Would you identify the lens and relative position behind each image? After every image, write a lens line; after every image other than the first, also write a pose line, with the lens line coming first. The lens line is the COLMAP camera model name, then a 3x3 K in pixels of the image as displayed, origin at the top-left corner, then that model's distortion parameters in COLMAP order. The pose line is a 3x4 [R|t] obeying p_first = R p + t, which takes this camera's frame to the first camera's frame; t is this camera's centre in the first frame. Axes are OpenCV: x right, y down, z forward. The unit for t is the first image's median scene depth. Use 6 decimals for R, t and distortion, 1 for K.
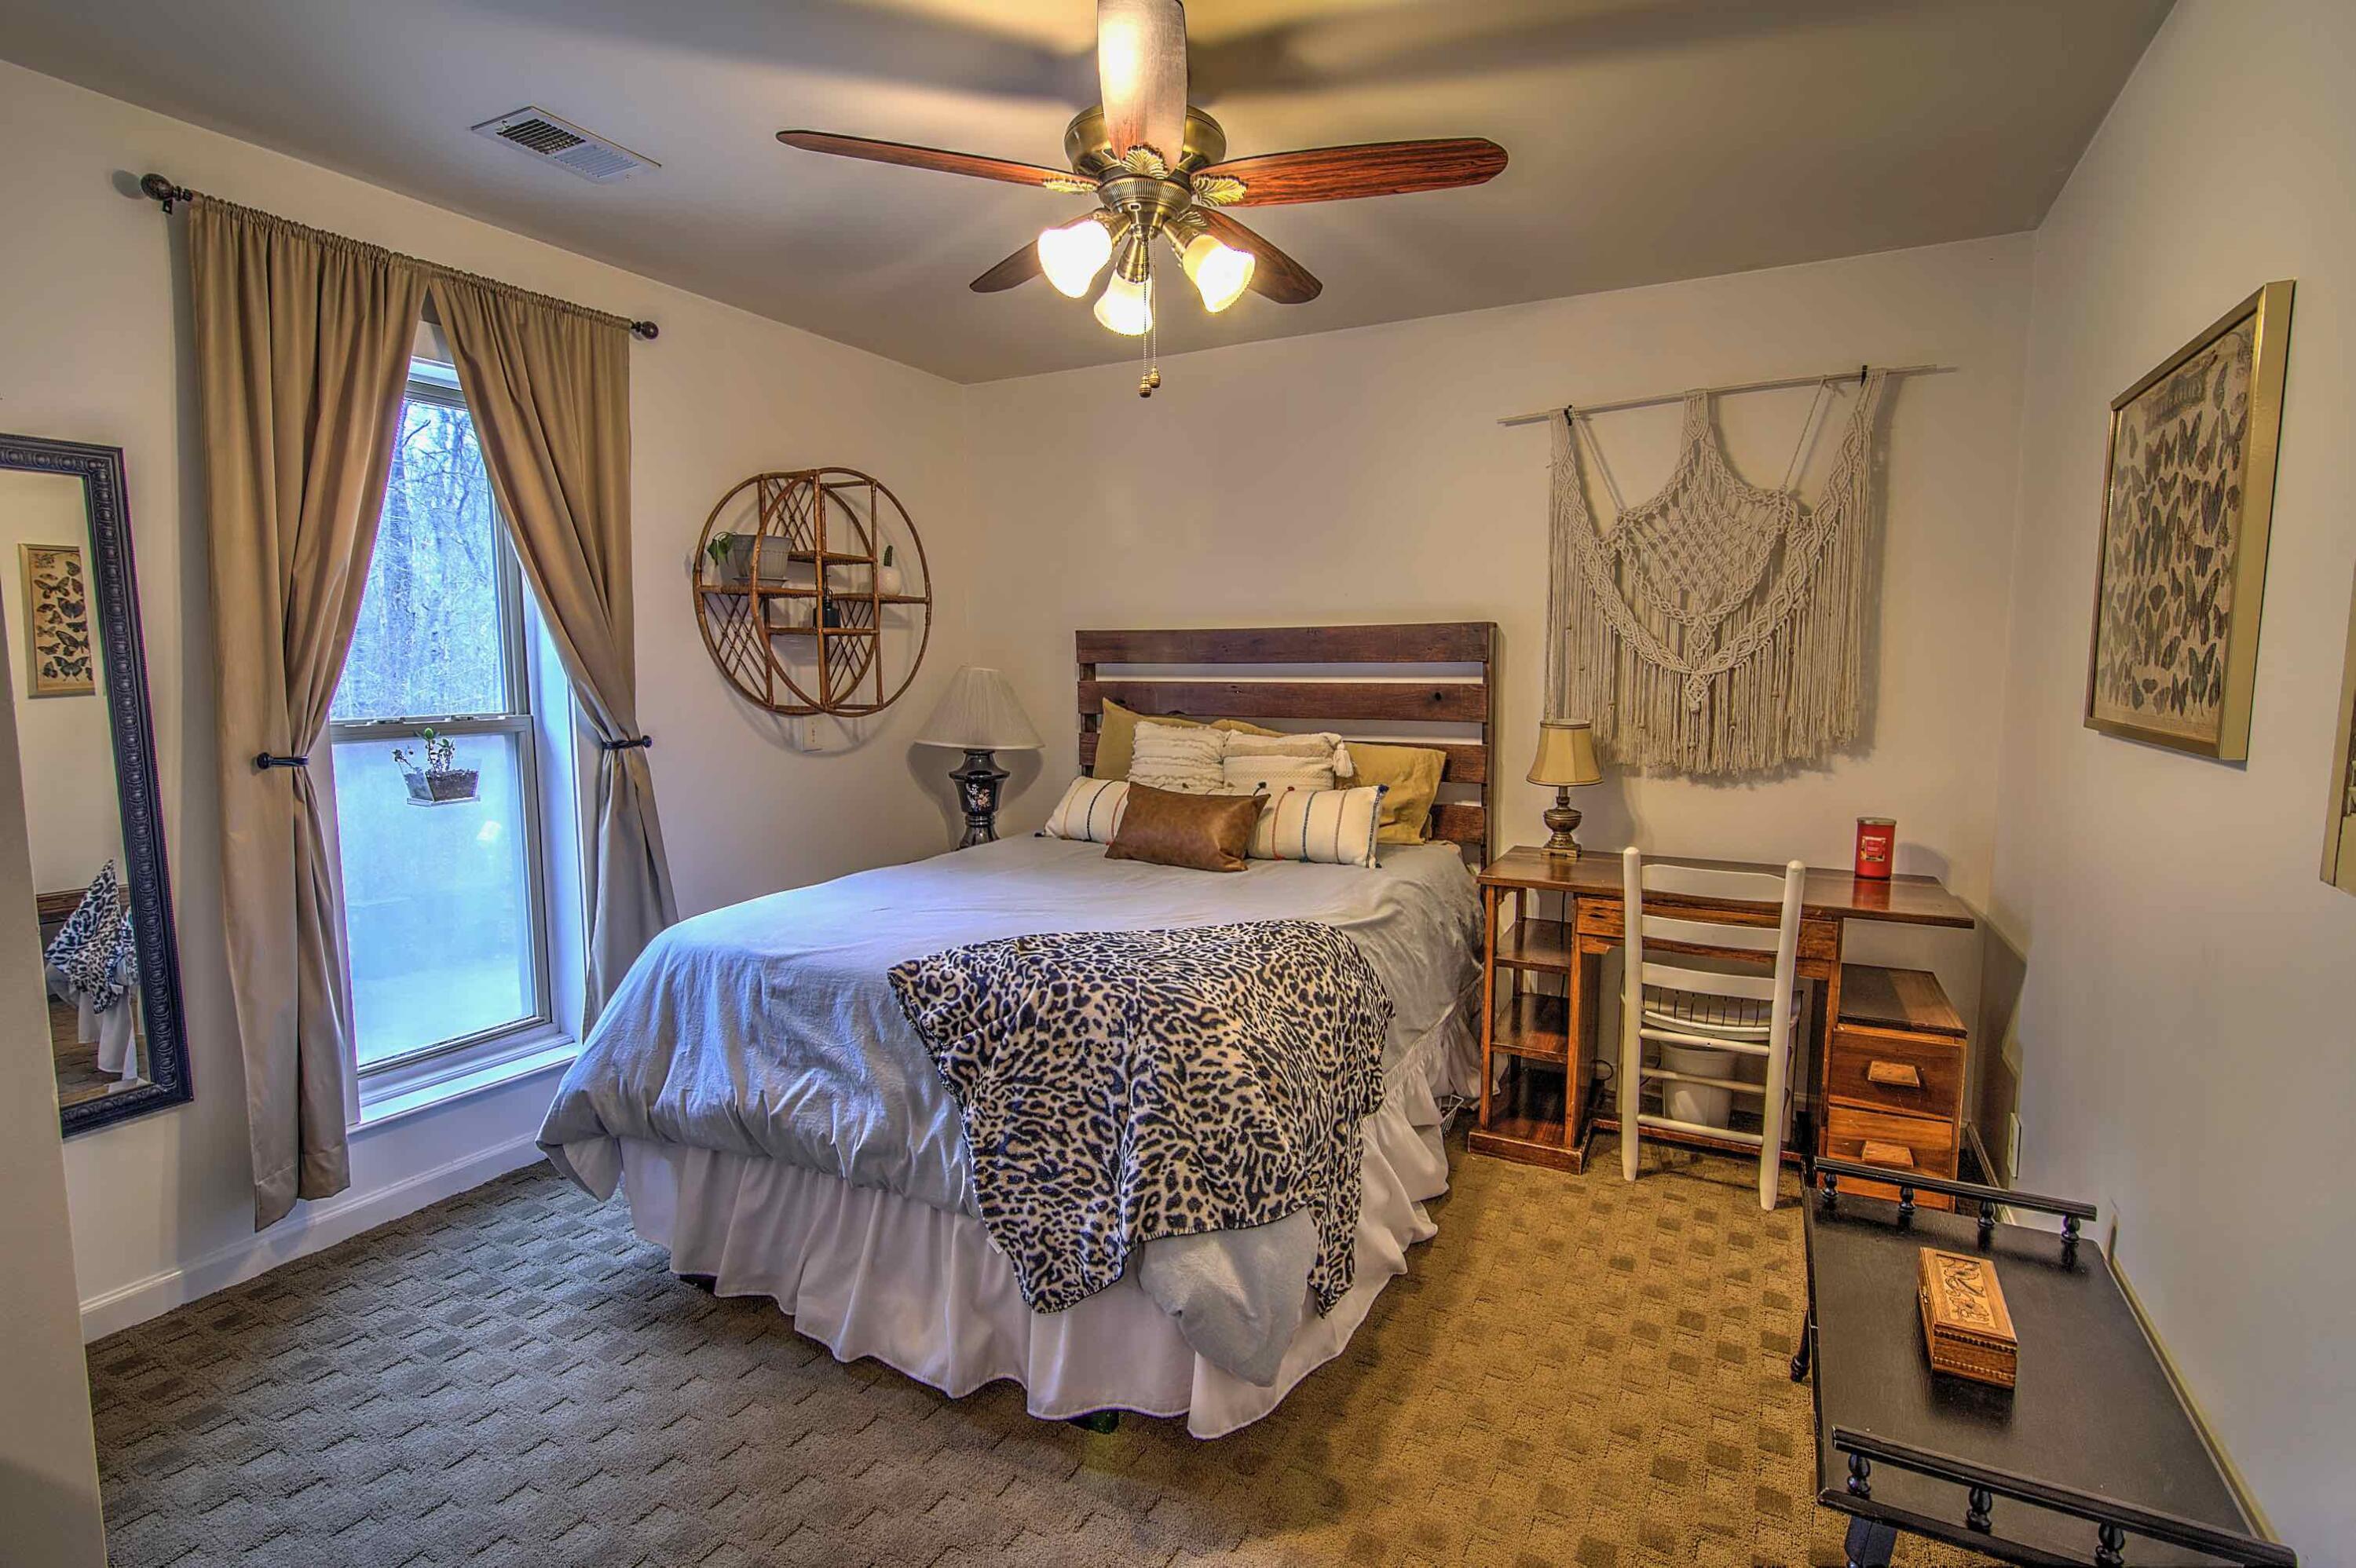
lens RADIAL K [[1122.6, 0, 1170.6], [0, 1122.6, 781.4], [0, 0, 1]] dist [-0.002118, -0.000157]
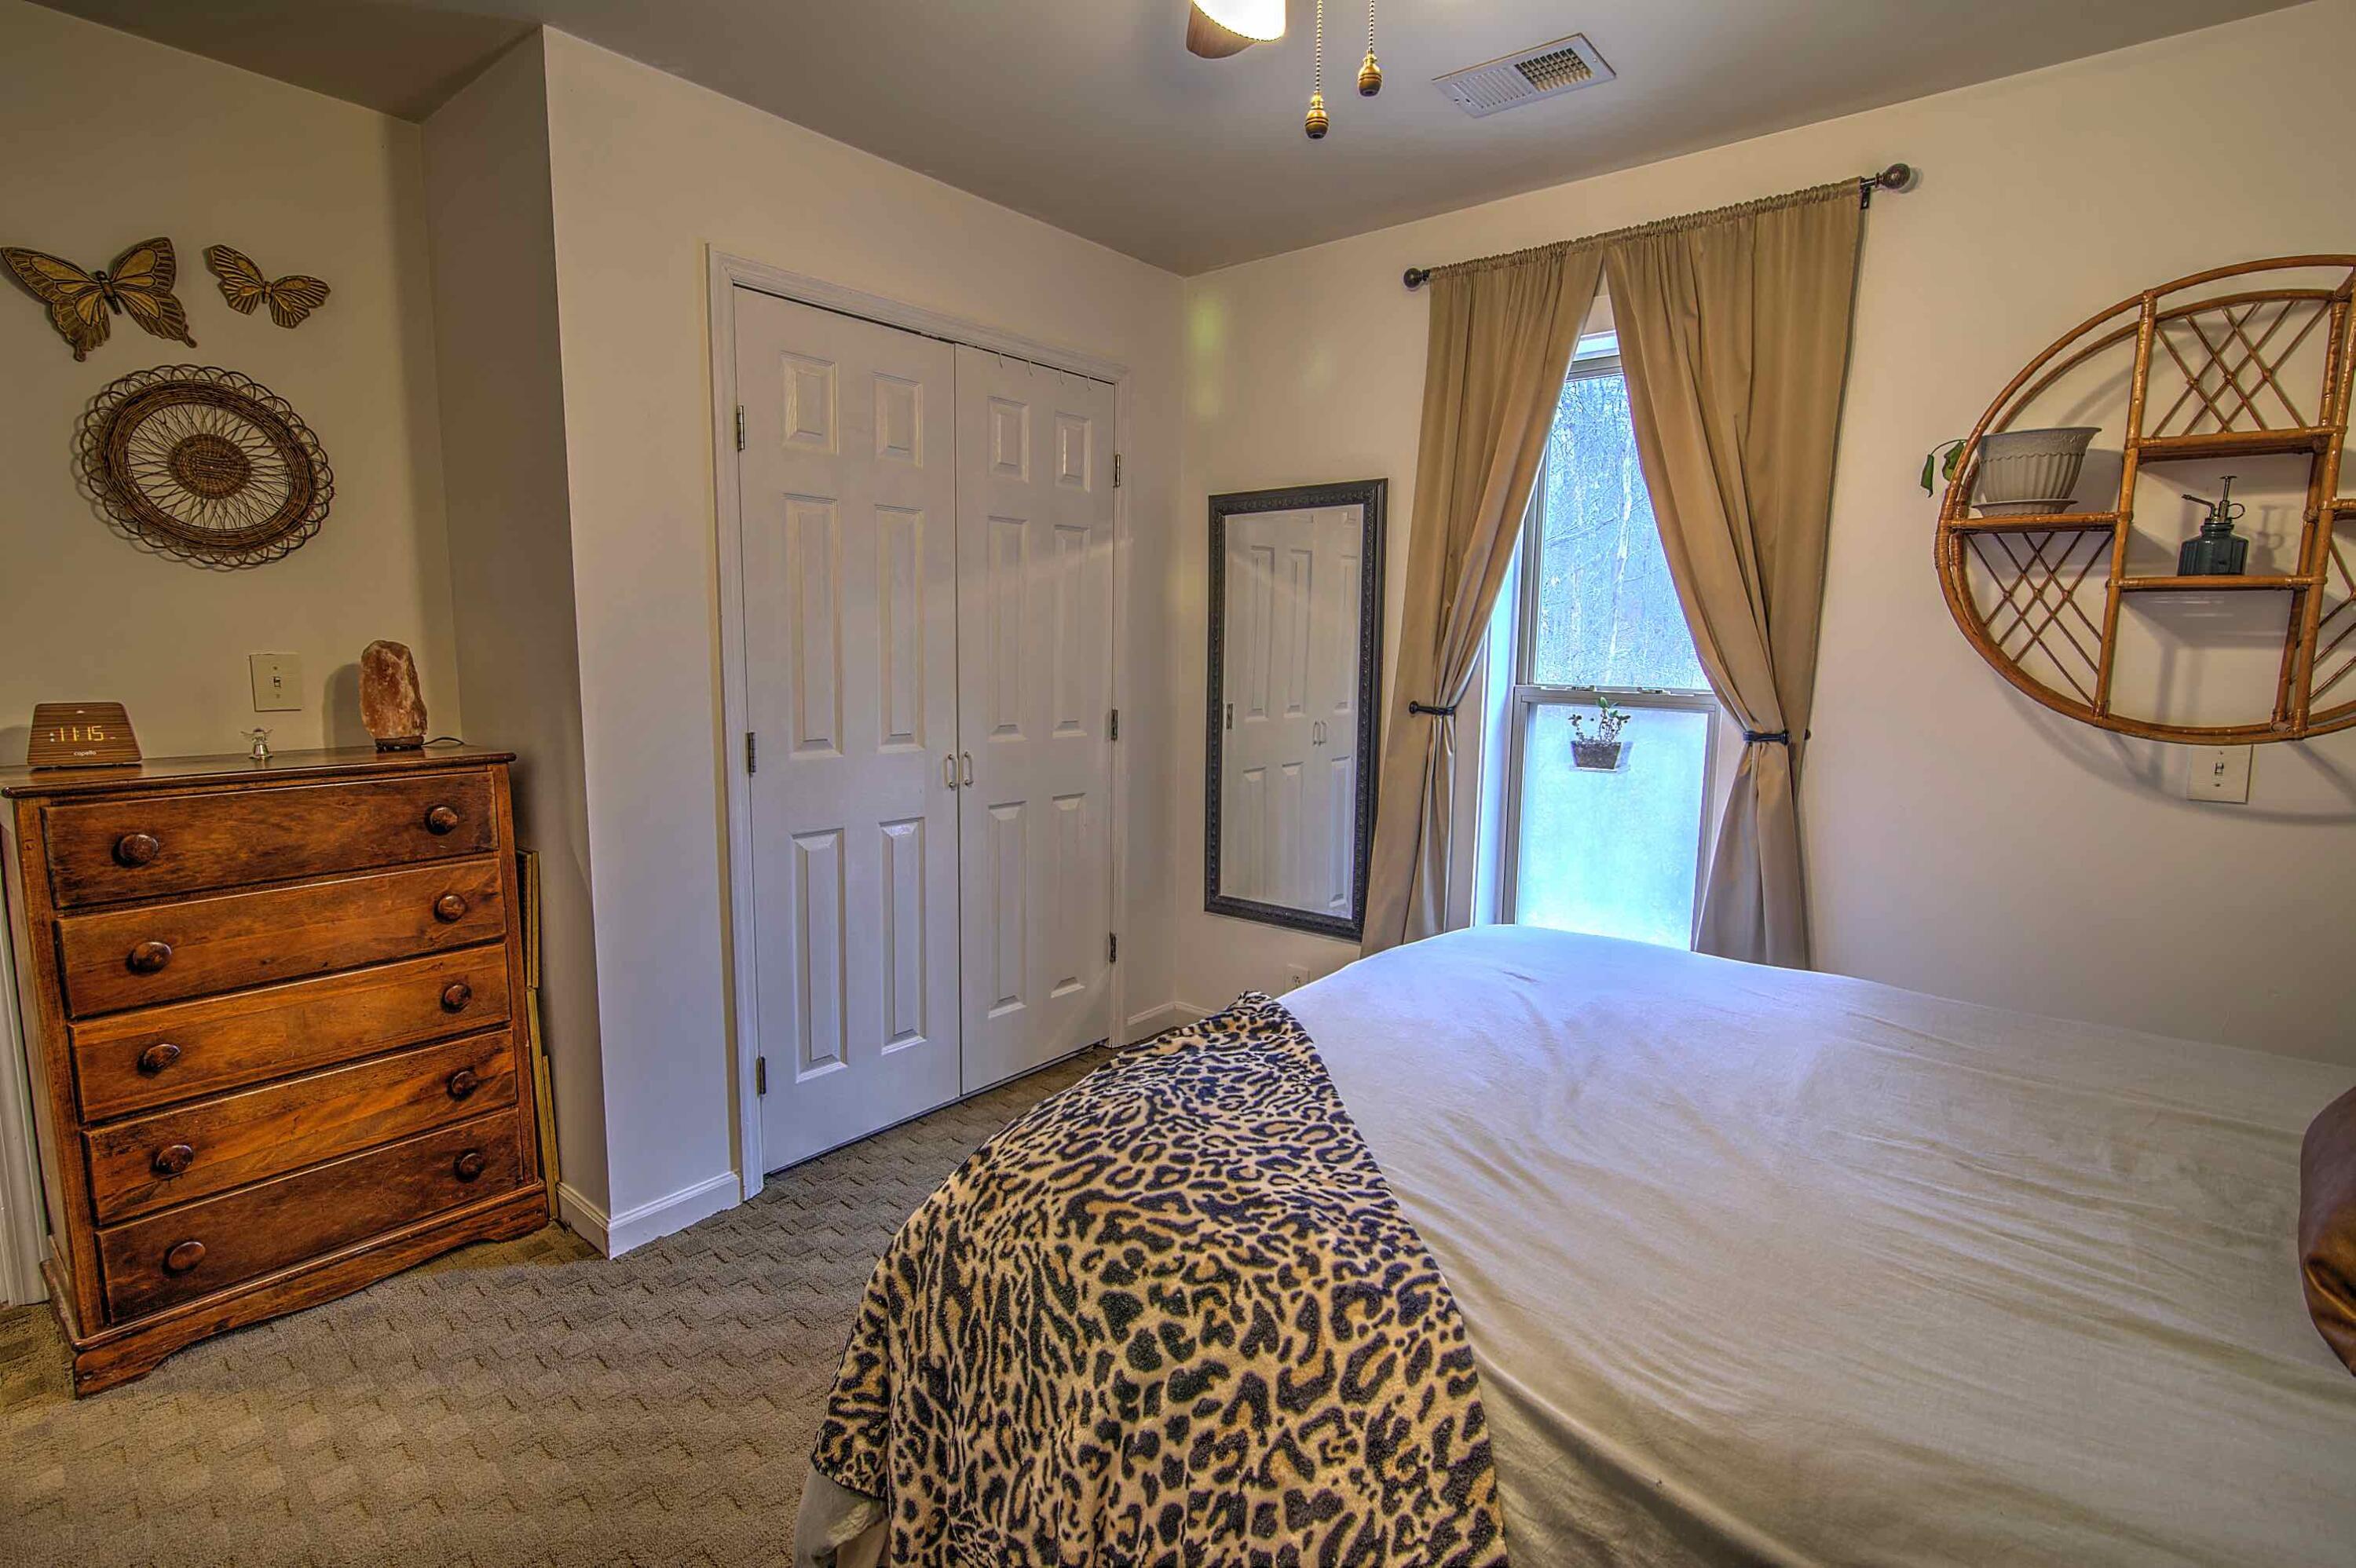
lens RADIAL K [[1122.6, 0, 1170.6], [0, 1122.6, 781.4], [0, 0, 1]] dist [-0.002118, -0.000157]
pose [[-0.200055, 0.130603, -0.971041, 0.545195], [-0.120017, 0.980346, 0.156580, -0.110454], [0.972406, 0.147867, -0.180449, 1.046411]]
